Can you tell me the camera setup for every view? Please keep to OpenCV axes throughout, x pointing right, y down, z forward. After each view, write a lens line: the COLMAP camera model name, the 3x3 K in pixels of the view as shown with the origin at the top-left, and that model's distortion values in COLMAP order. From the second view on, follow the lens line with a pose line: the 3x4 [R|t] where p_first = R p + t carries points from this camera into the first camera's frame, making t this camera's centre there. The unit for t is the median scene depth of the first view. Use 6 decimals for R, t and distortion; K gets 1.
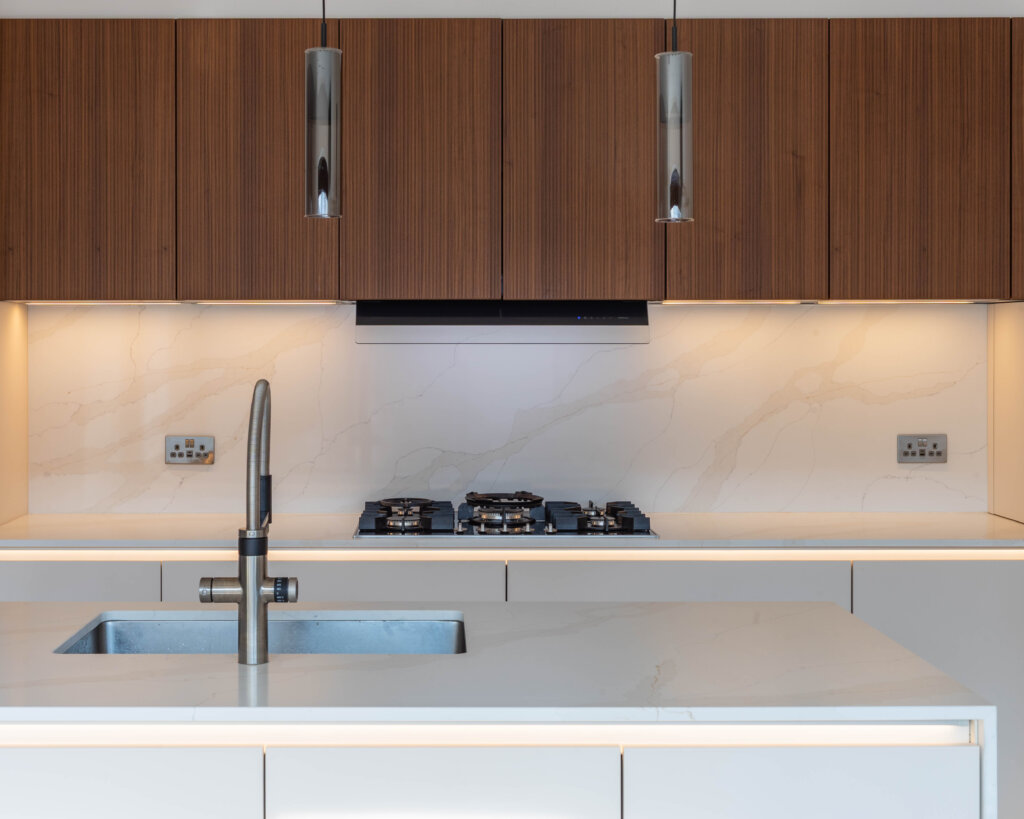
lens RADIAL K [[1449.5, 0, 437.6], [0, 1449.5, 348.2], [0, 0, 1]] dist [0.002695, -0.024232]
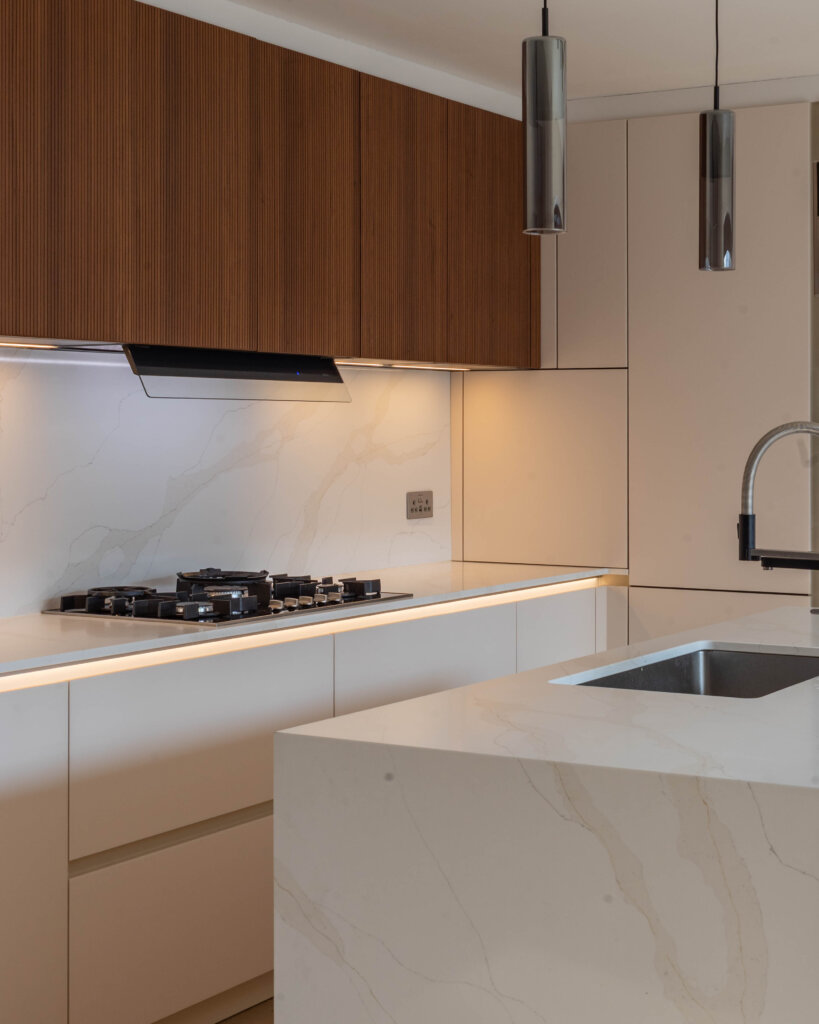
lens RADIAL K [[1749.9, 0, 521.8], [0, 1749.9, 423.6], [0, 0, 1]] dist [0.001284, -0.007084]
pose [[0.489434, 0.002496, 0.872037, -0.819823], [0.003348, 0.999983, -0.004741, 0.017138], [-0.872034, 0.005240, 0.489418, 0.327091]]
